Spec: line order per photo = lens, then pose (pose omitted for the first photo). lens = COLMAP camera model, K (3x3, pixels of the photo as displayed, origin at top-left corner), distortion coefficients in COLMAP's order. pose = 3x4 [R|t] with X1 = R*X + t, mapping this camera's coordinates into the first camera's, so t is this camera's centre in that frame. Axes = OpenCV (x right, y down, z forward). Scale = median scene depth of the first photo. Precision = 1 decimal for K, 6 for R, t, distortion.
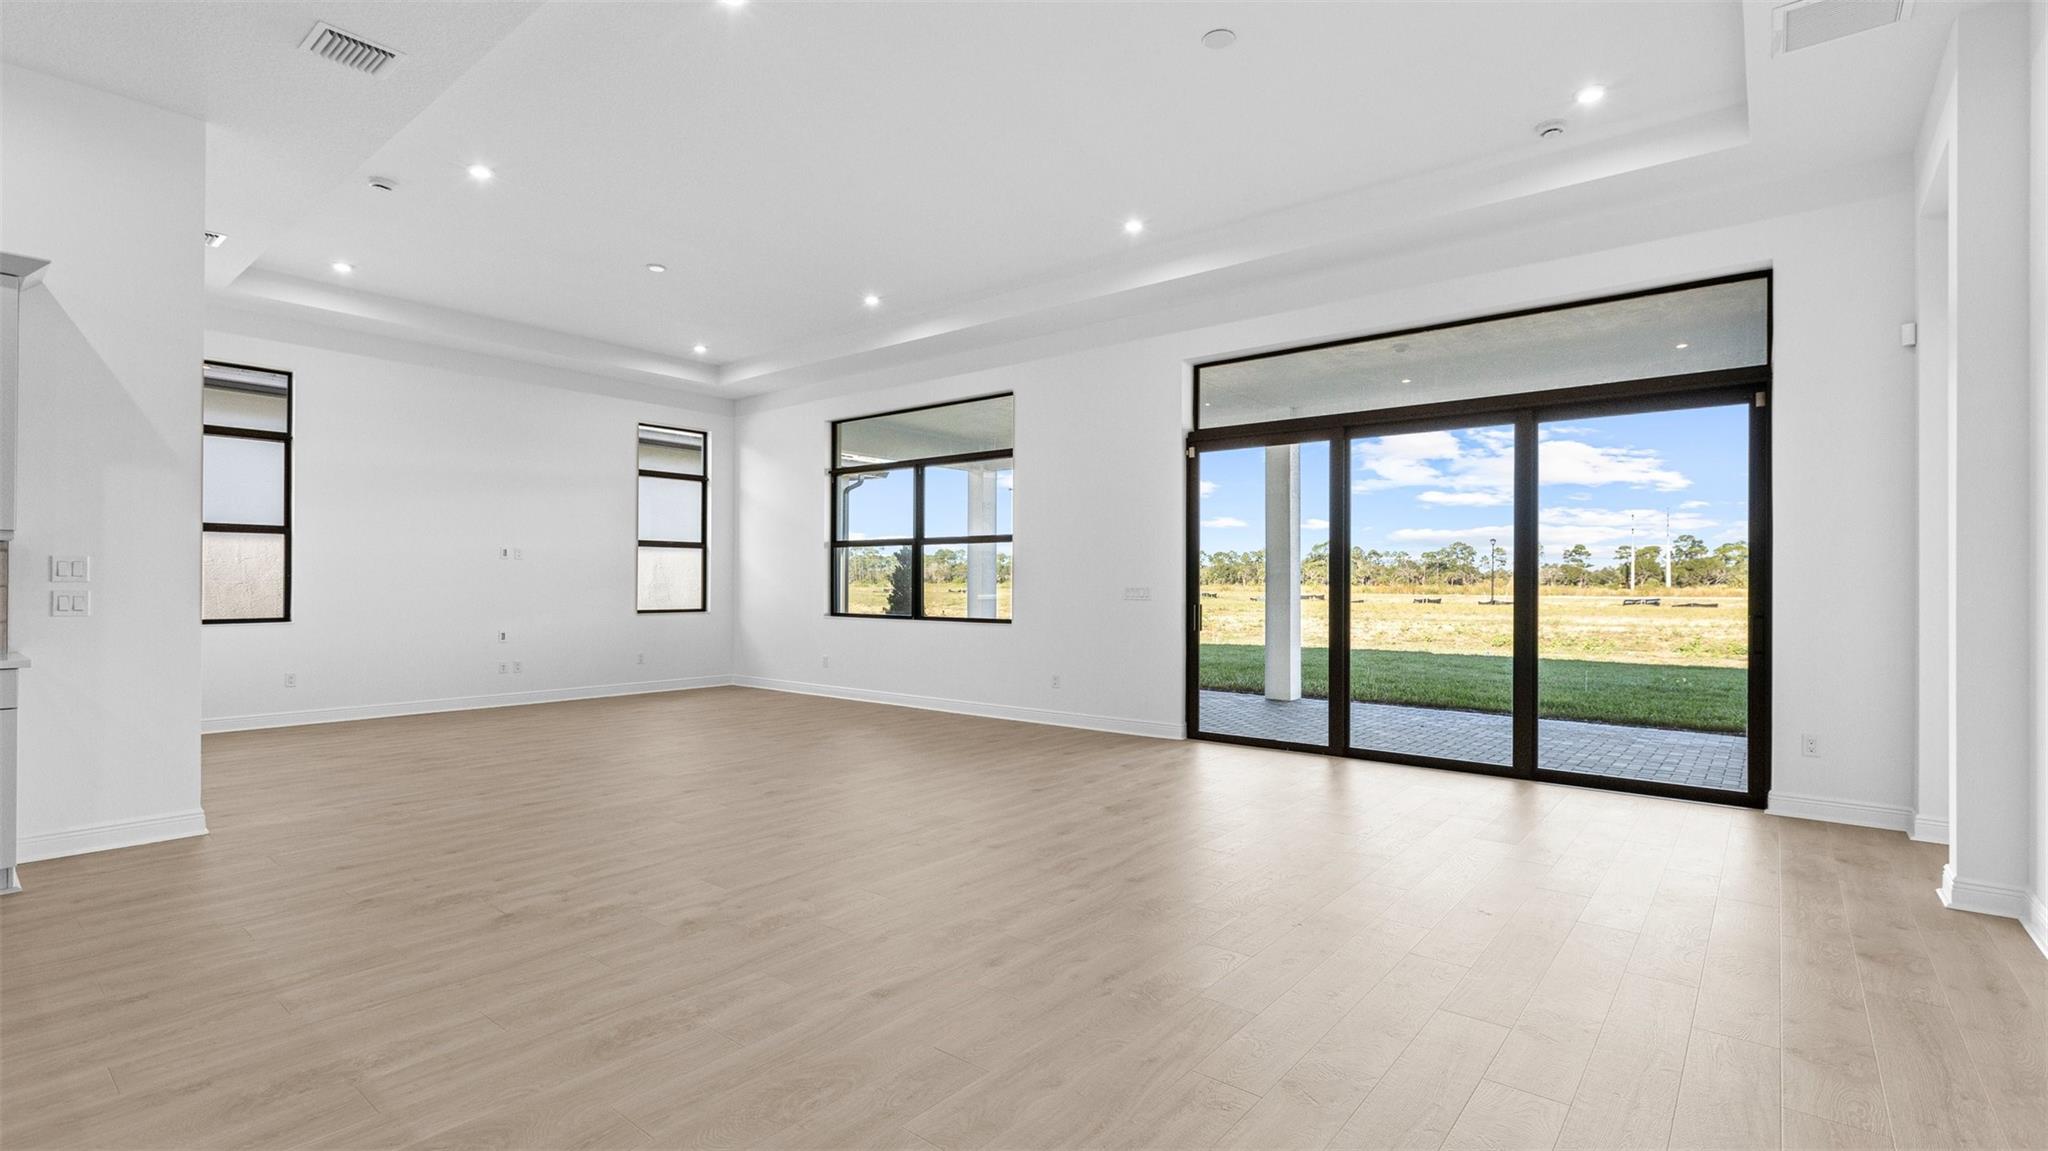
lens RADIAL K [[924.5, 0, 1033.0], [0, 924.5, 585.0], [0, 0, 1]] dist [-0.000560, 0.000163]
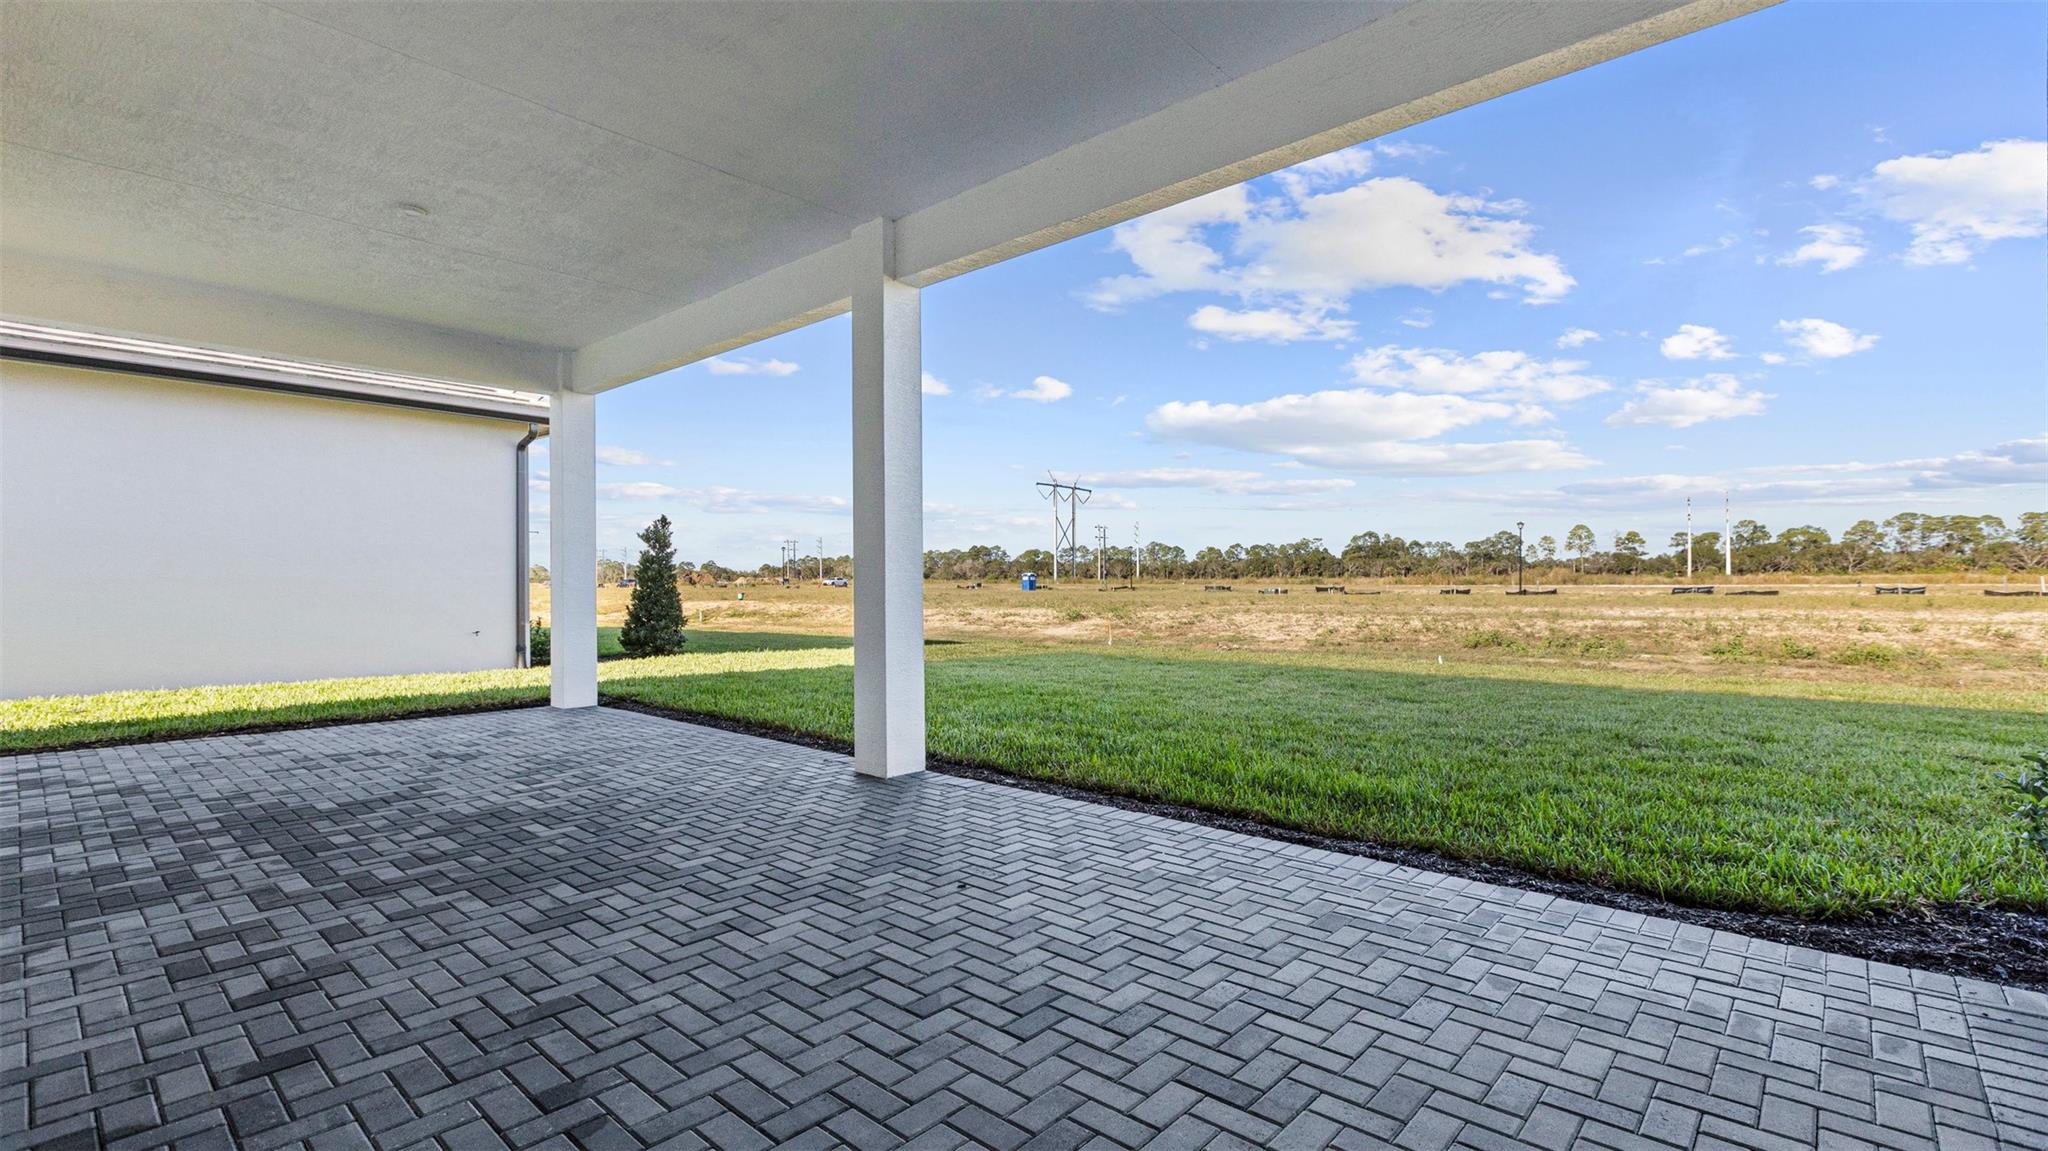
lens RADIAL K [[924.5, 0, 1006.4], [0, 924.5, 574.7], [0, 0, 1]] dist [-0.000560, 0.000163]
pose [[0.998115, -0.009260, -0.060669, 0.172075], [0.008995, 0.999949, -0.004647, 0.006649], [0.060709, 0.004092, 0.998147, 0.215228]]
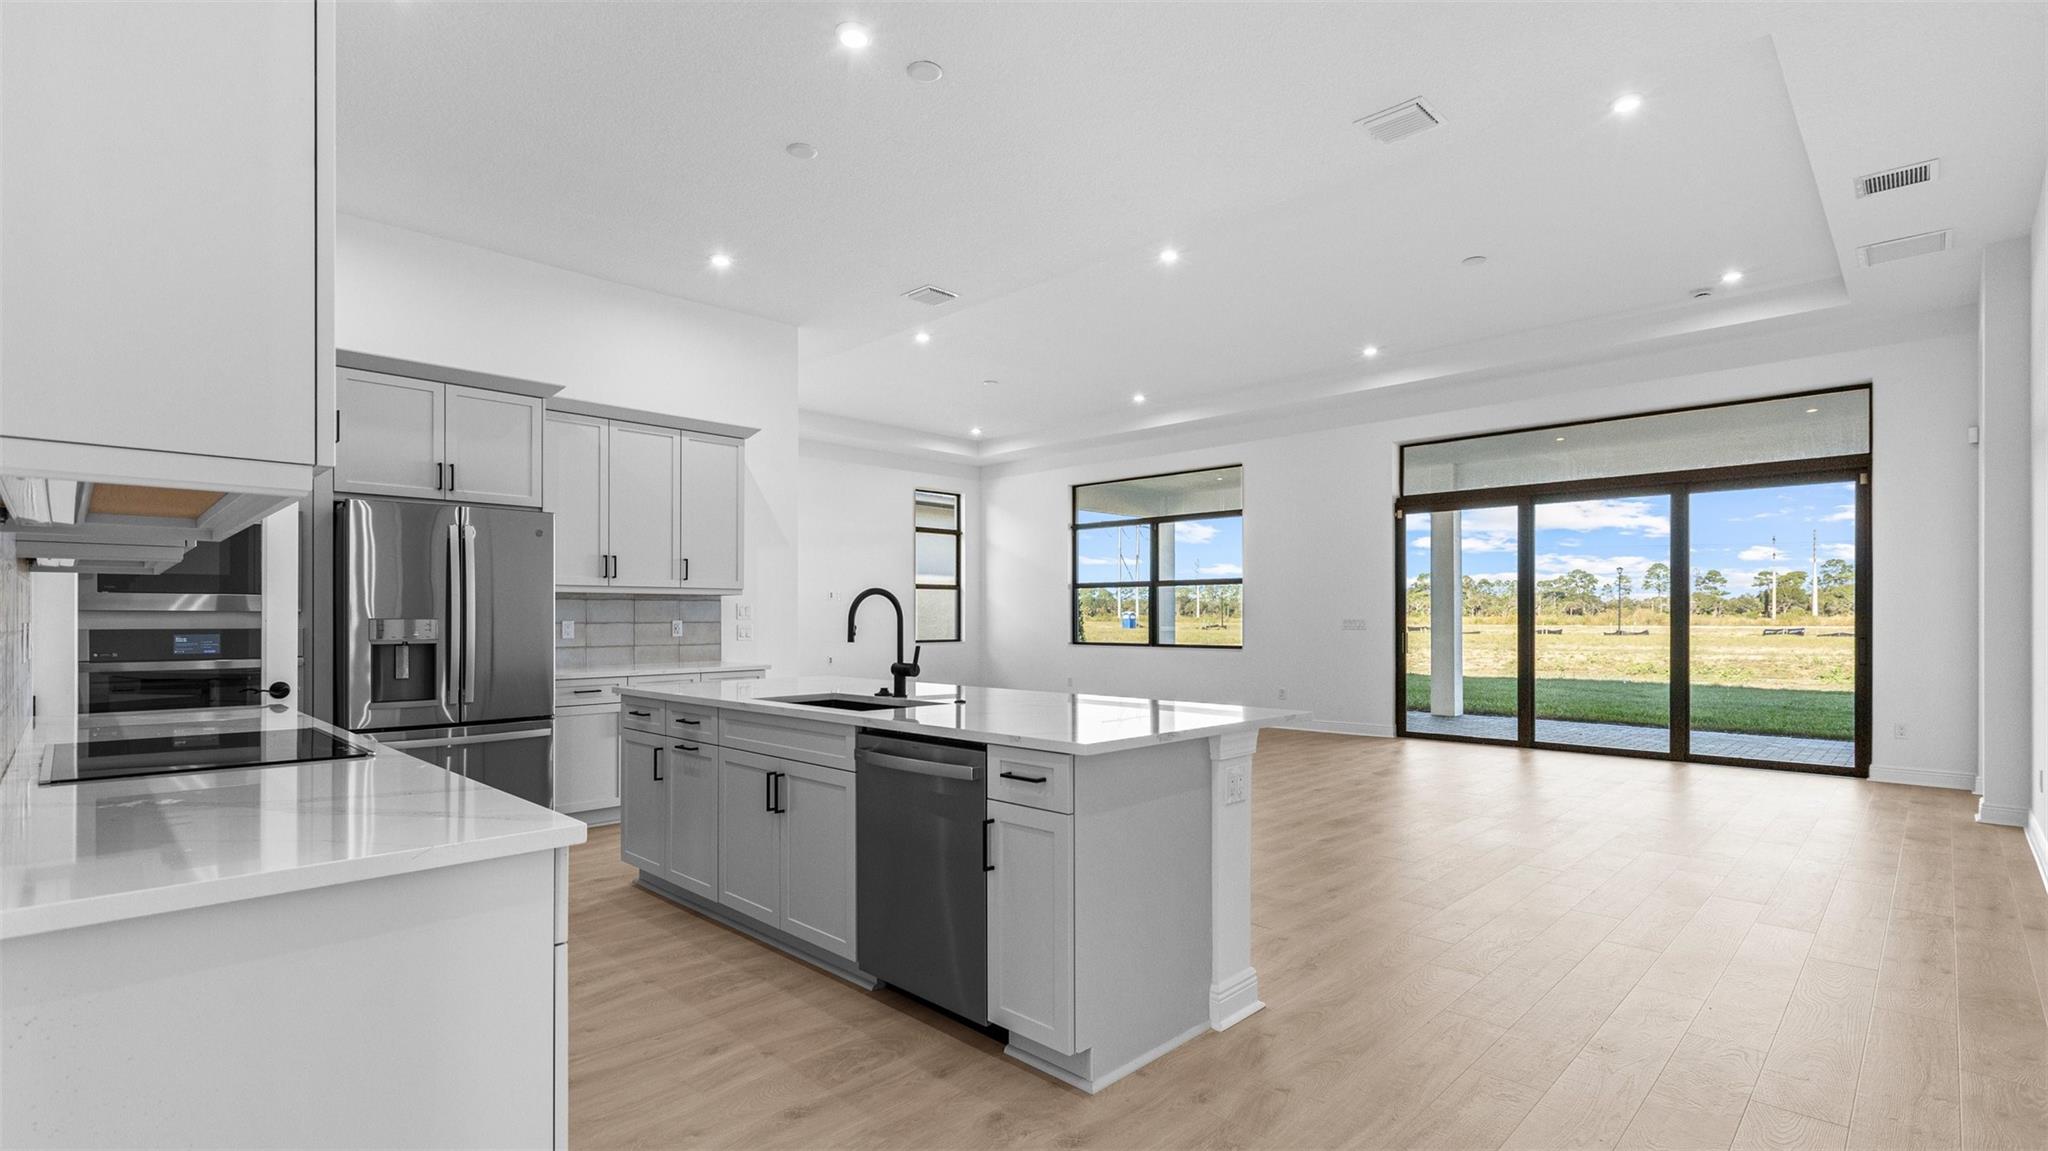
lens RADIAL K [[924.5, 0, 1050.5], [0, 924.5, 619.3], [0, 0, 1]] dist [-0.000560, 0.000163]
pose [[0.996062, -0.005457, -0.088488, -0.180168], [0.005622, 0.999983, 0.001614, -0.002008], [0.088477, -0.002105, 0.996076, -0.290642]]
